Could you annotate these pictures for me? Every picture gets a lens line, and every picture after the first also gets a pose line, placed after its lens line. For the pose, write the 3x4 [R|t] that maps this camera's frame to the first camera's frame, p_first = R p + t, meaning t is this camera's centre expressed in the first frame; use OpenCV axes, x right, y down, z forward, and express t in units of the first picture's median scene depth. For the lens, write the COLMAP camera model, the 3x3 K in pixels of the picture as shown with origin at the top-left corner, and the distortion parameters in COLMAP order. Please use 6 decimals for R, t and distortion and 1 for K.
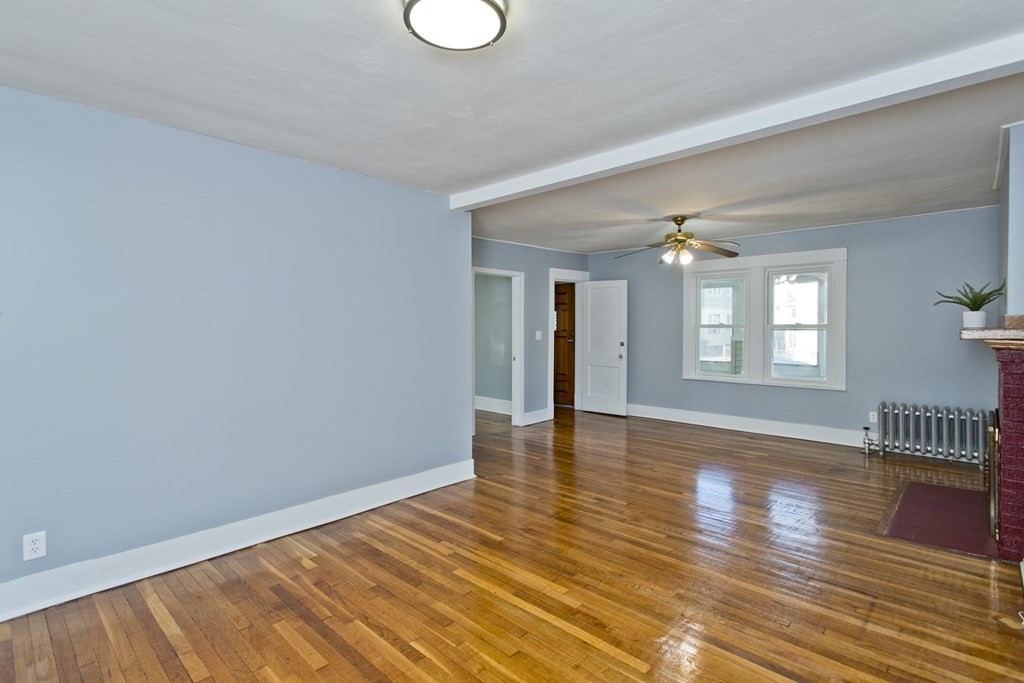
lens RADIAL K [[500.6, 0, 512.9], [0, 500.6, 329.0], [0, 0, 1]] dist [0.000224, -0.000108]
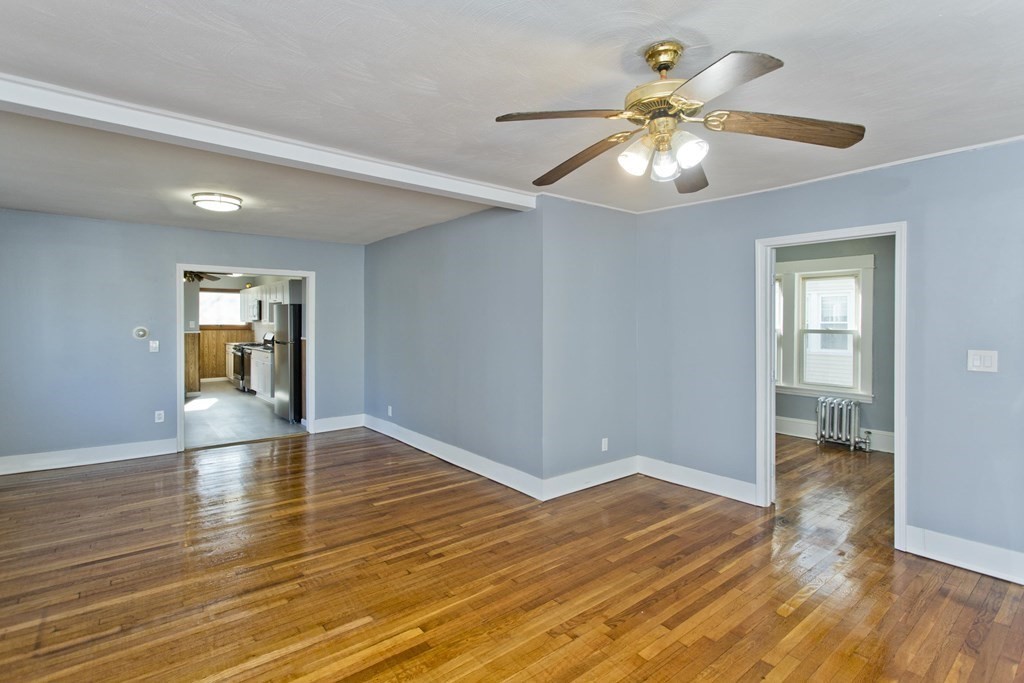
lens RADIAL K [[502.2, 0, 513.3], [0, 502.2, 315.6], [0, 0, 1]] dist [0.003735, 0.000573]
pose [[-0.139484, -0.004809, -0.990213, 1.115578], [-0.014524, 0.999891, -0.002810, -0.041141], [0.990118, 0.013990, -0.139539, 1.459794]]
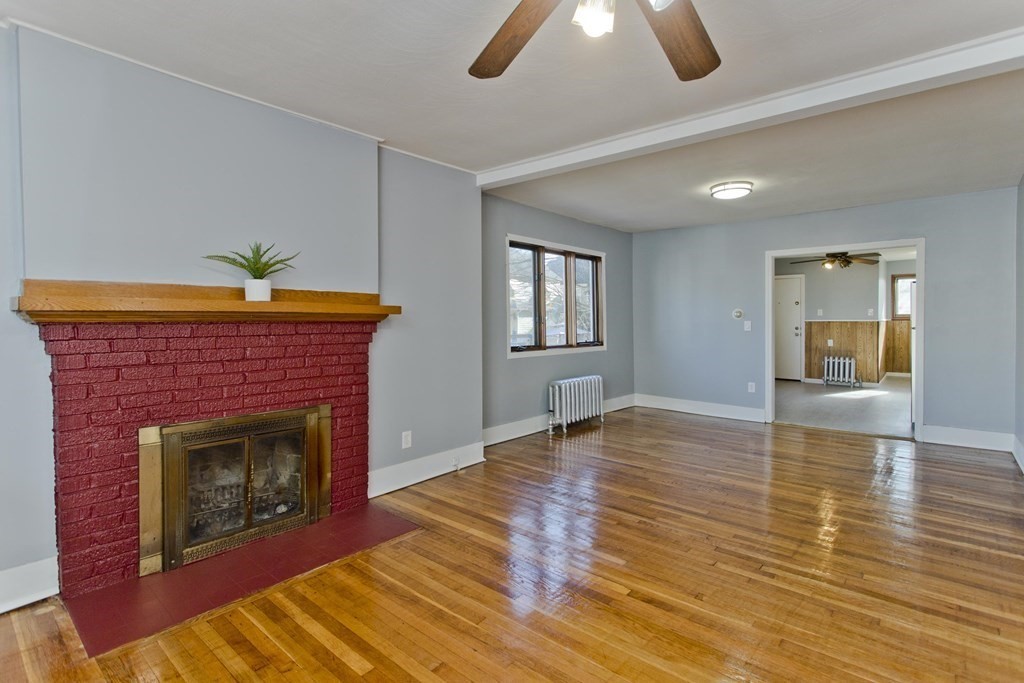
lens RADIAL K [[500.6, 0, 512.9], [0, 500.6, 329.0], [0, 0, 1]] dist [0.000224, -0.000108]
pose [[-0.999174, 0.004937, -0.040331, 0.609715], [0.003587, 0.999433, 0.033487, 0.017058], [0.040474, 0.033315, -0.998625, 1.908992]]
